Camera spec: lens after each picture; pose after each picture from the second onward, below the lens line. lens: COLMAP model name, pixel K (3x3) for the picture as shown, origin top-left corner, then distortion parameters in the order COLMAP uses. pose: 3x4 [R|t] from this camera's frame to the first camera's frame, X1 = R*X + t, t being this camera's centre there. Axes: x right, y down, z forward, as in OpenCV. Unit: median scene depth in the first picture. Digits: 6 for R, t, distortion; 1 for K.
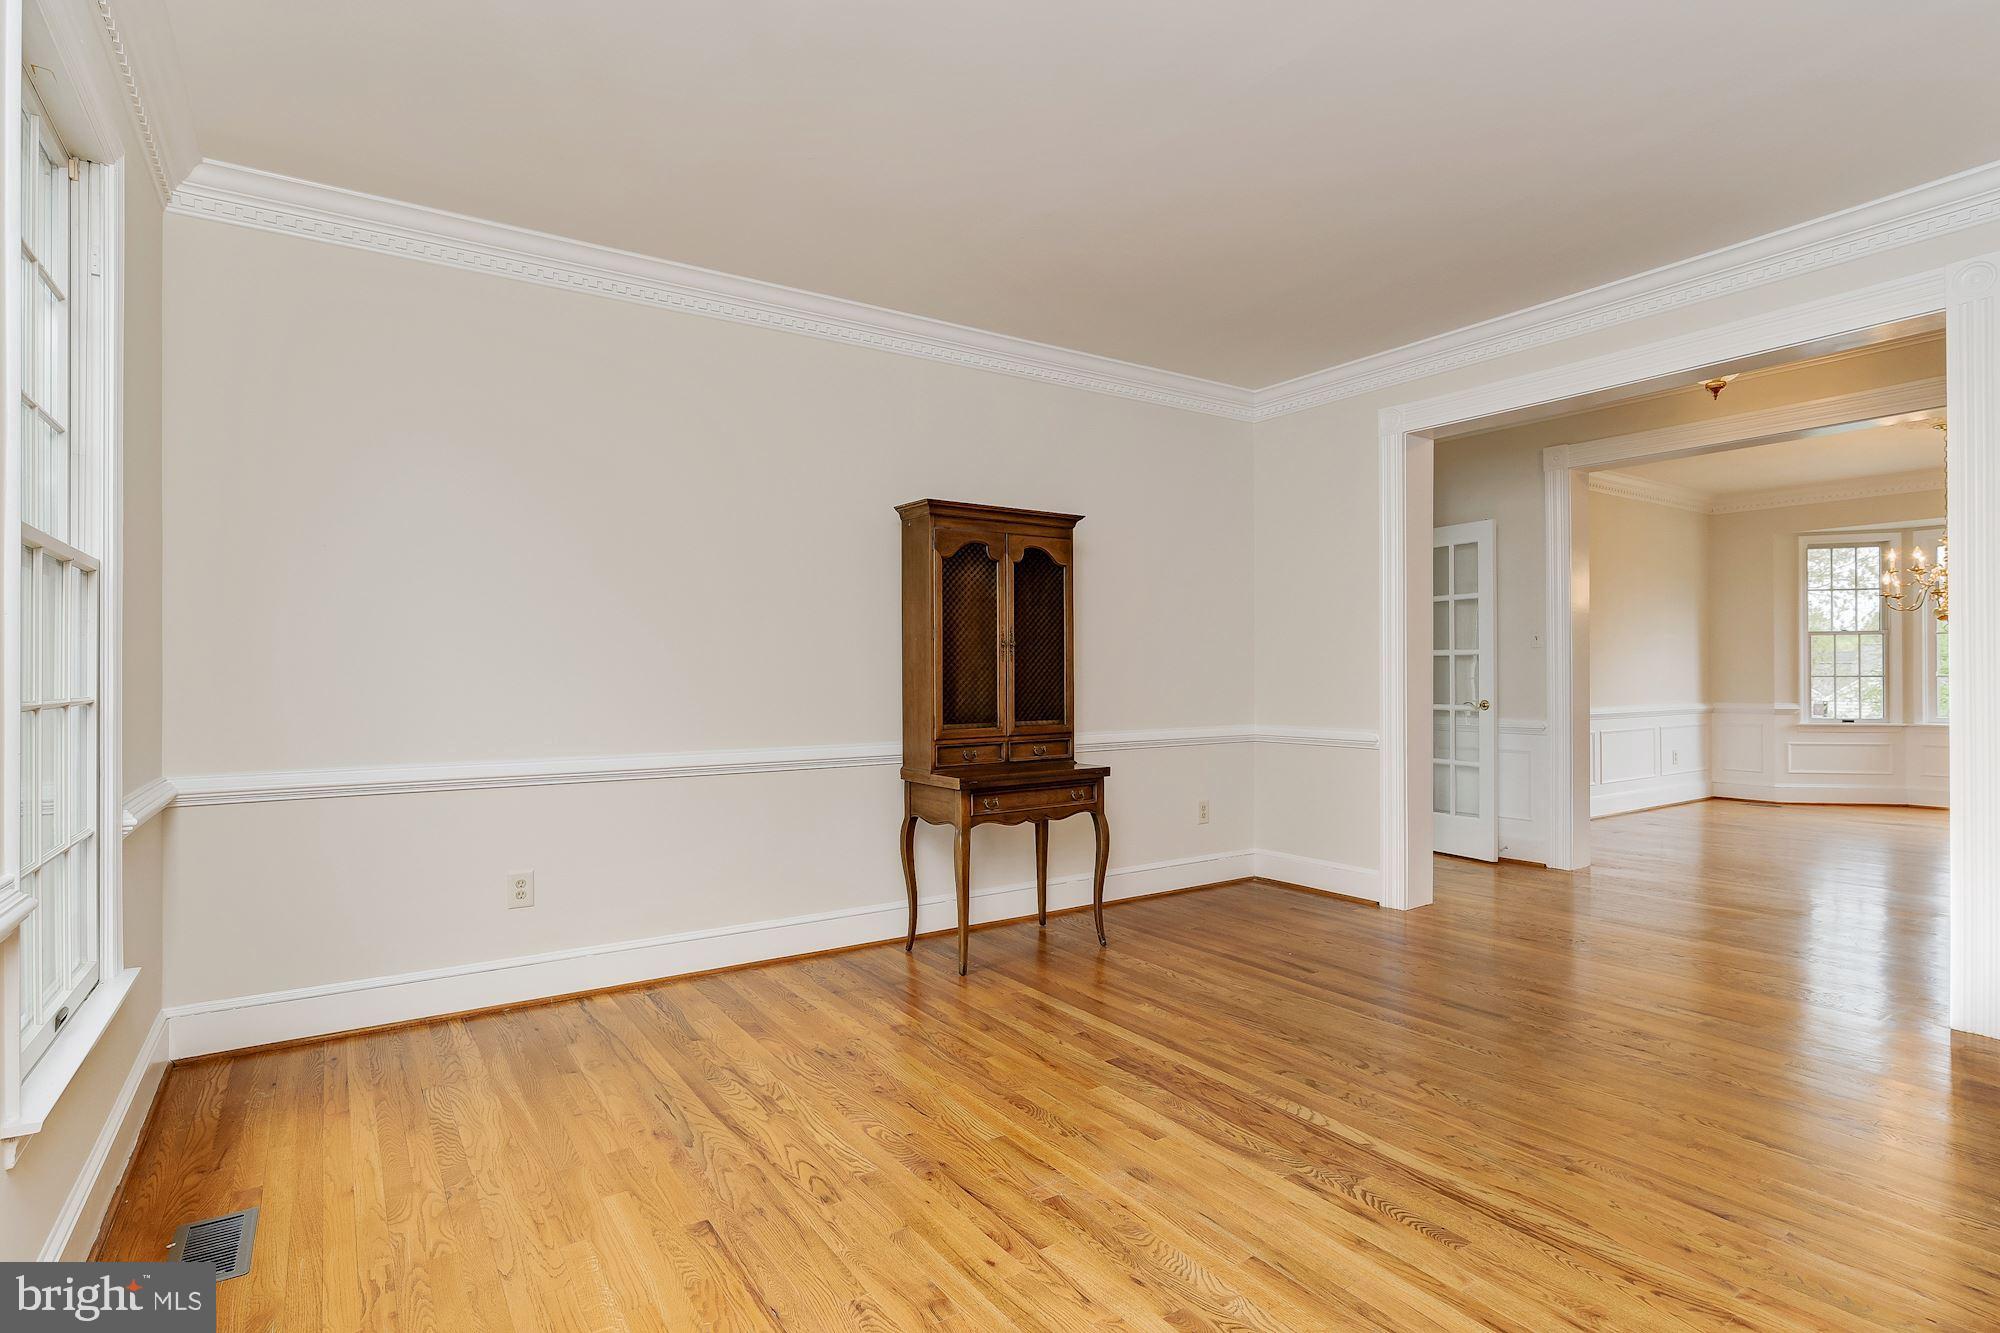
lens RADIAL K [[999.0, 0, 1000.0], [0, 999.0, 666.5], [0, 0, 1]] dist [0.001567, 0.000409]
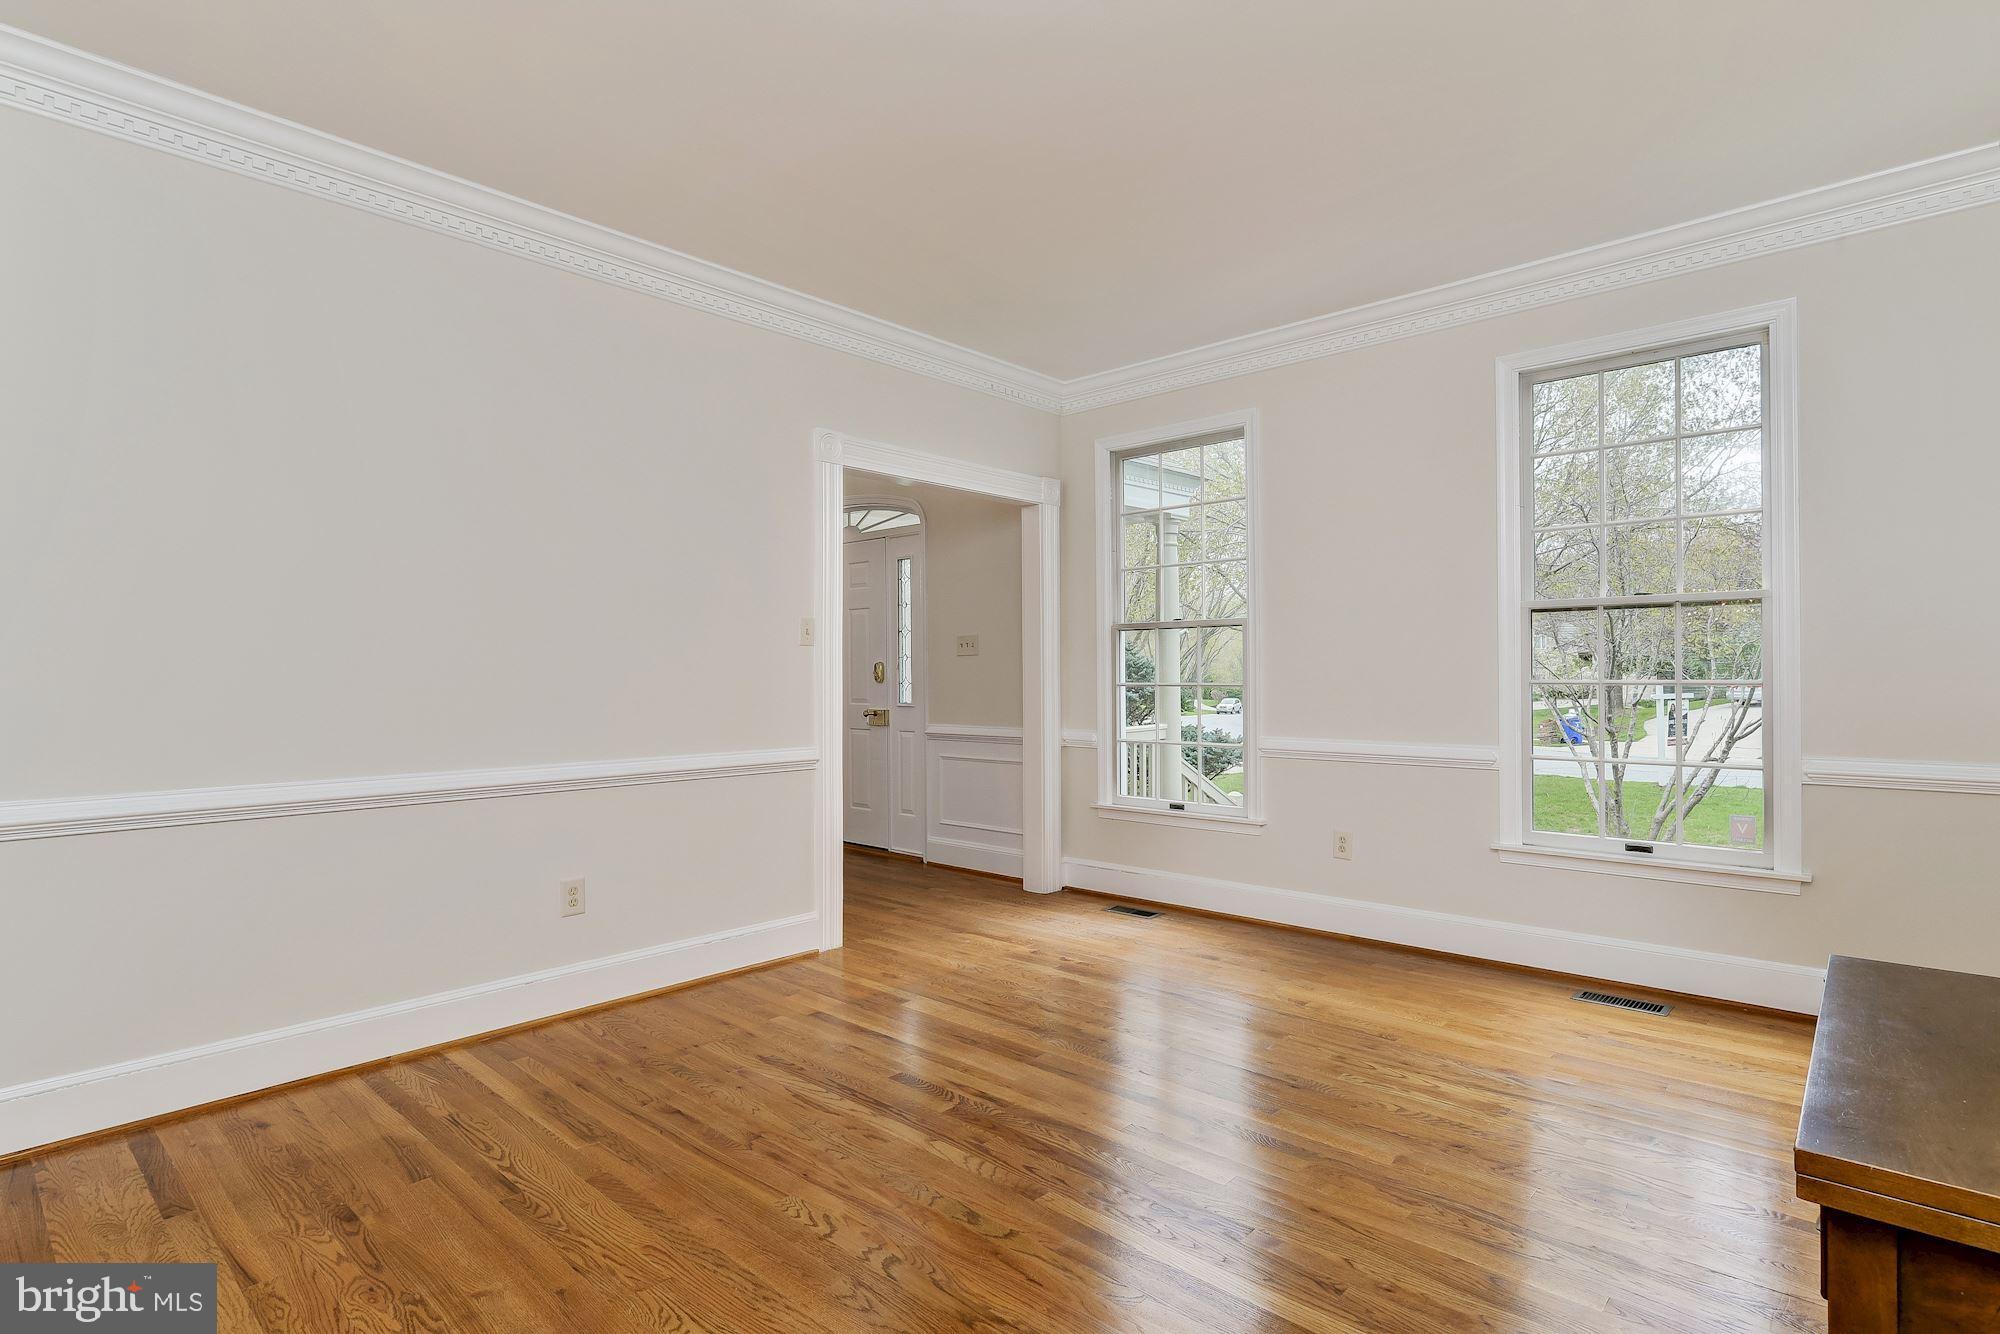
lens RADIAL K [[999.0, 0, 1000.0], [0, 999.0, 667.0], [0, 0, 1]] dist [0.001567, 0.000409]
pose [[-0.971671, 0.009996, -0.236125, 0.318781], [0.013366, 0.999830, -0.012677, 0.006555], [0.235959, -0.015474, -0.971640, 1.195651]]
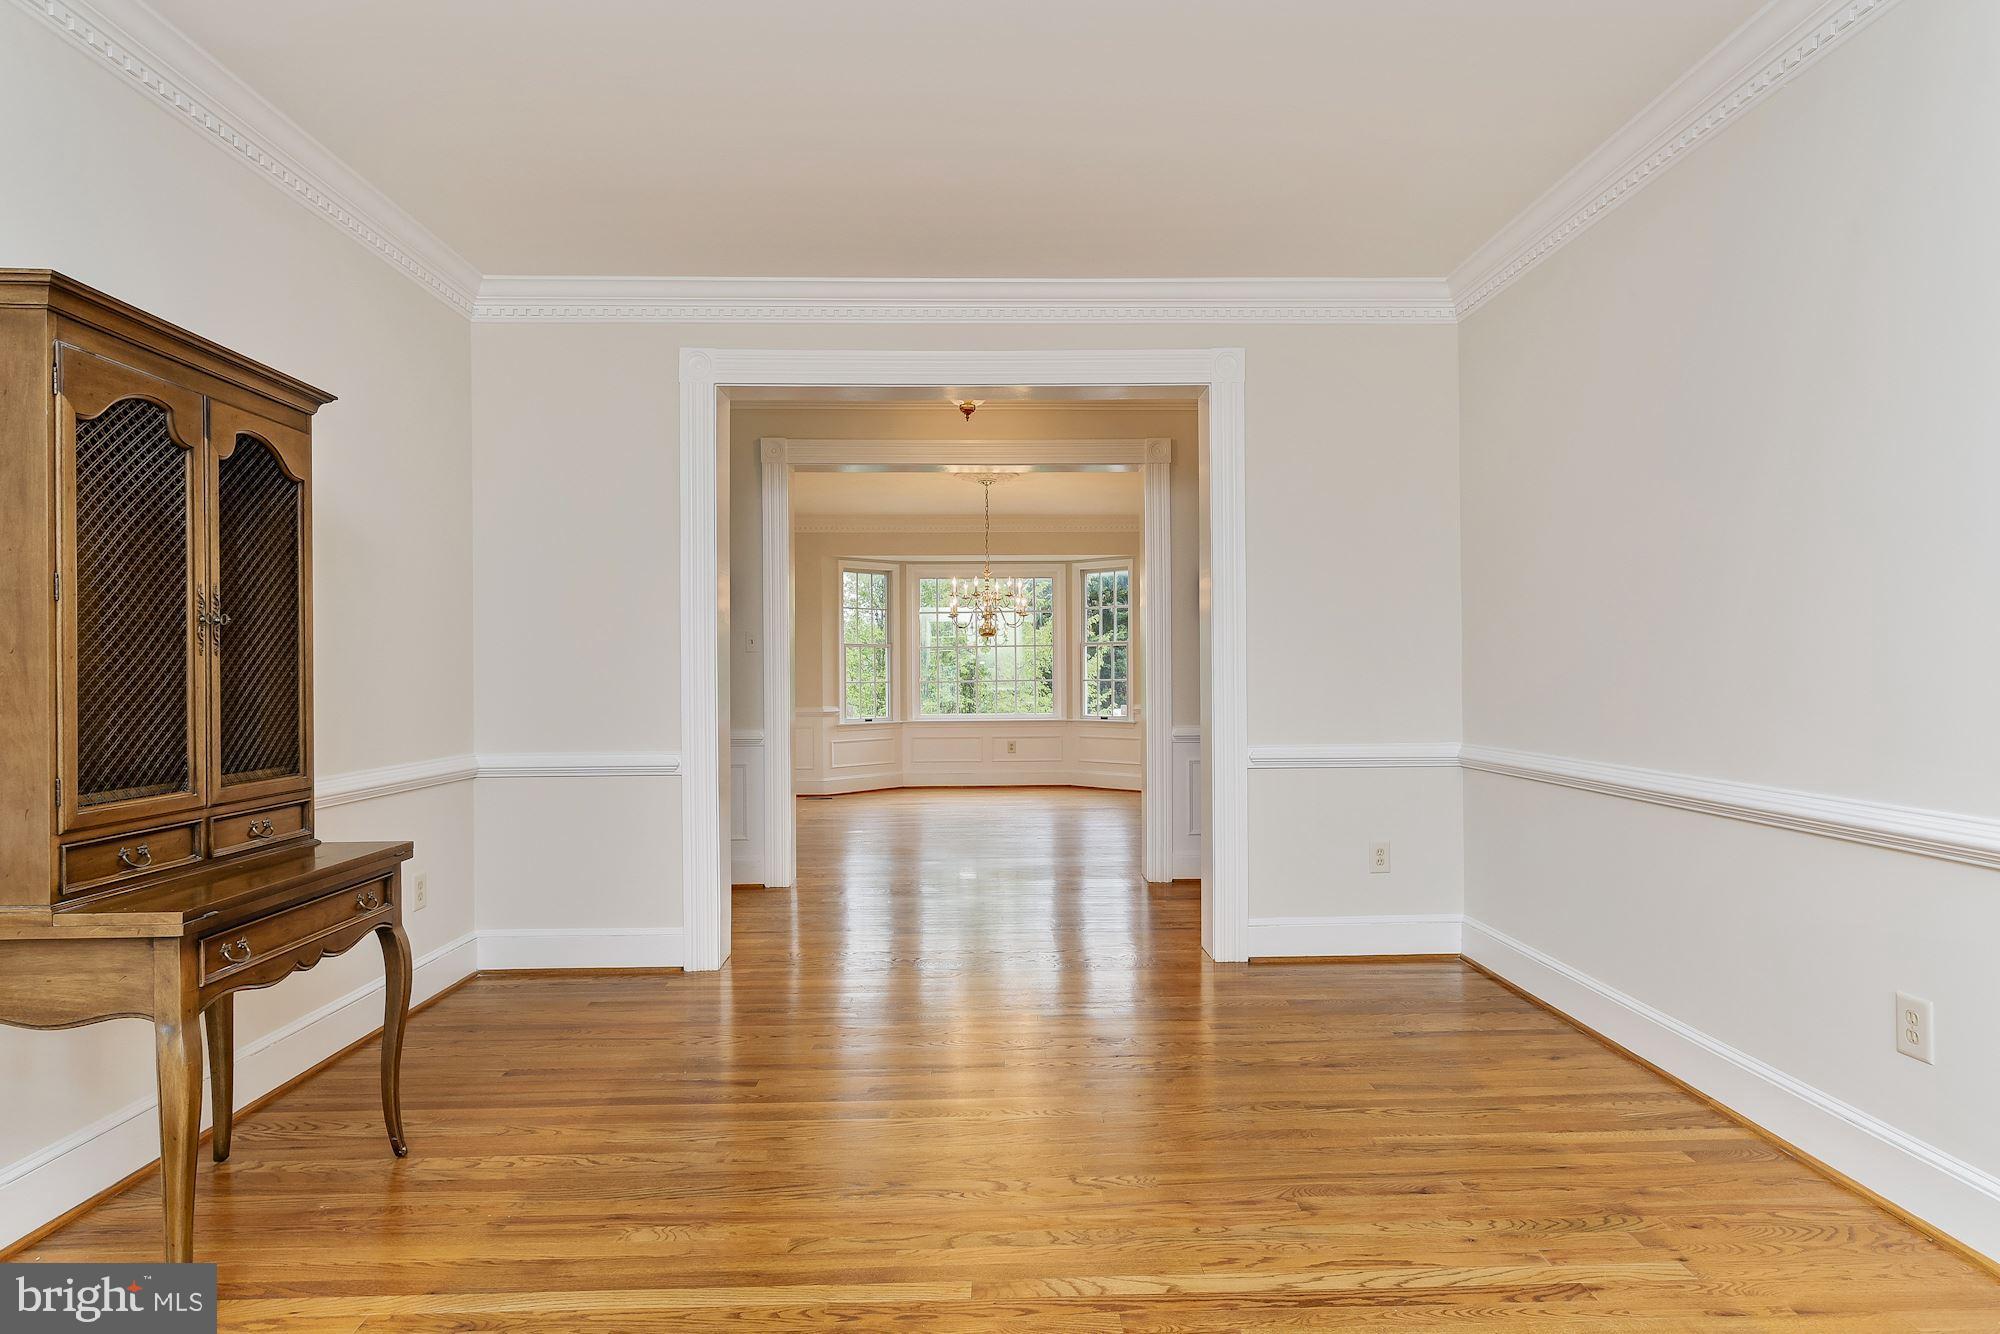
lens RADIAL K [[1049.2, 0, 1006.9], [0, 1049.2, 677.1], [0, 0, 1]] dist [-0.004386, -0.000547]
pose [[0.536259, -0.000781, 0.844053, -0.223299], [0.000215, 1.000000, 0.000789, 0.005461], [-0.844053, -0.000242, 0.536259, 0.402196]]
